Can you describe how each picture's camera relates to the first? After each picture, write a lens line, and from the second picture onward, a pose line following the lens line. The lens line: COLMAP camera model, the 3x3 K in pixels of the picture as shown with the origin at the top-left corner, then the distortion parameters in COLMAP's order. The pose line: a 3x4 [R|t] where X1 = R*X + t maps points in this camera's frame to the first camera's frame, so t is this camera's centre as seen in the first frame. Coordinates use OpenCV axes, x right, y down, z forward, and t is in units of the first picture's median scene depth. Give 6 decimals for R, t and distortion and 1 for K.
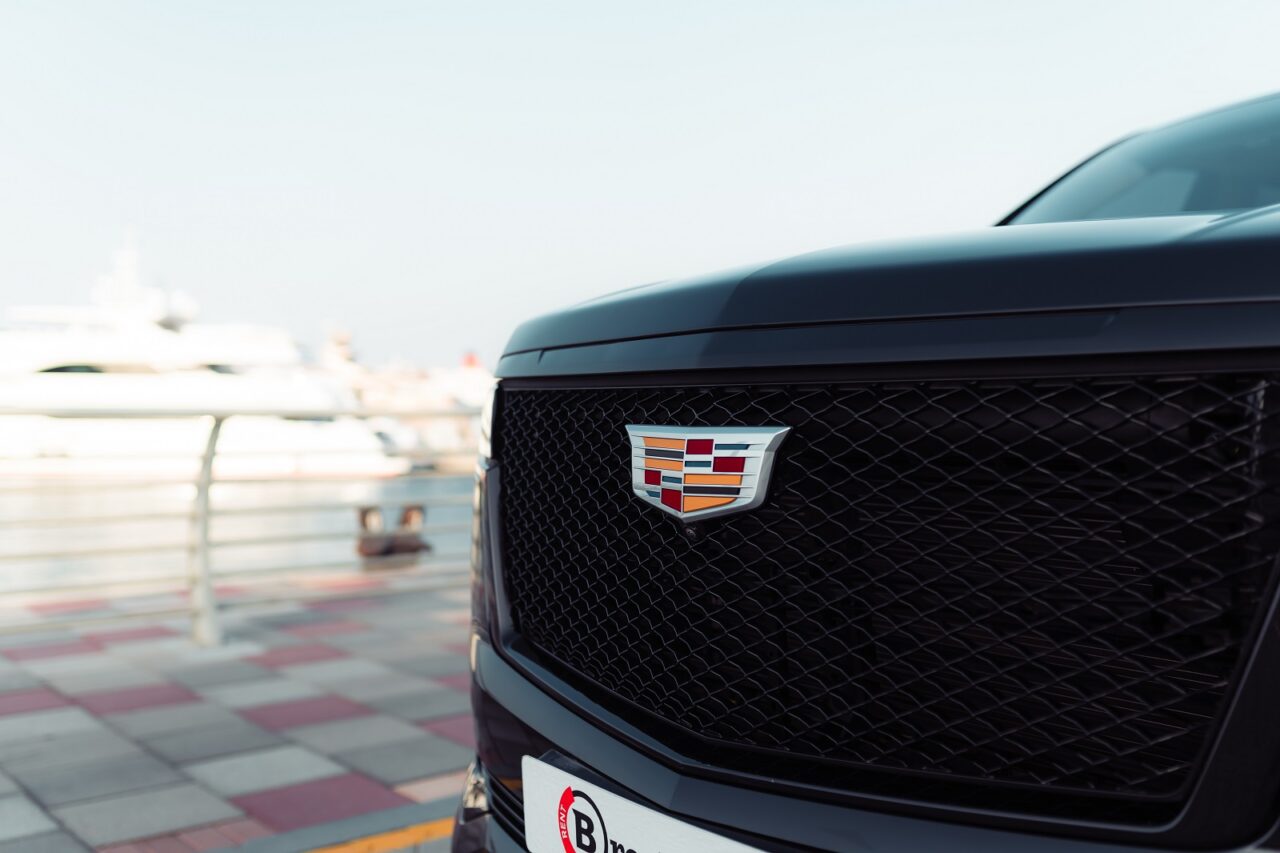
lens RADIAL K [[1260.2, 0, 640.3], [0, 1260.2, 424.7], [0, 0, 1]] dist [-0.042843, 0.000000]
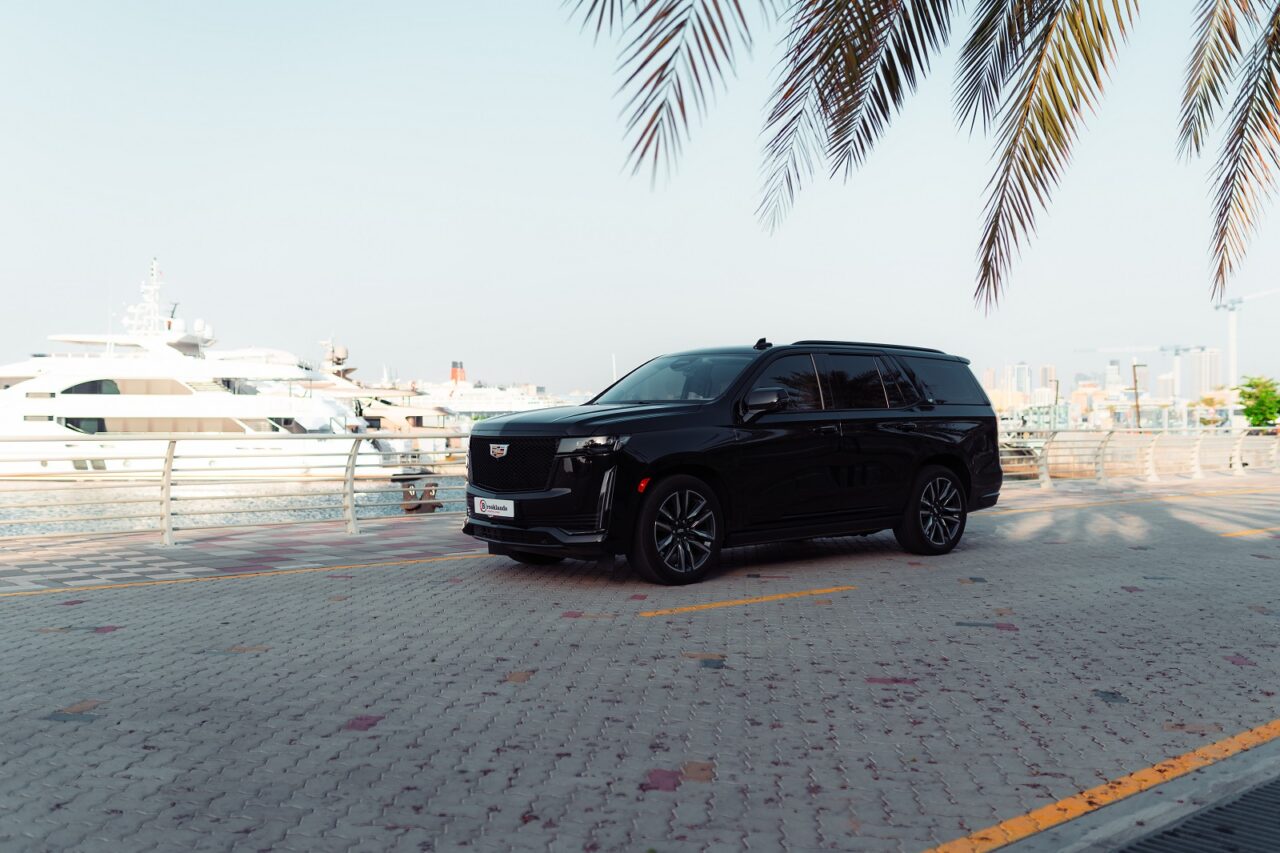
lens RADIAL K [[1260.2, 0, 640.3], [0, 1260.2, 427.8], [0, 0, 1]] dist [-0.042843, 0.000000]
pose [[0.999937, 0.006410, 0.009268, 0.539179], [-0.006326, 0.999939, -0.009059, -0.022920], [-0.009326, 0.009000, 0.999916, -4.225220]]
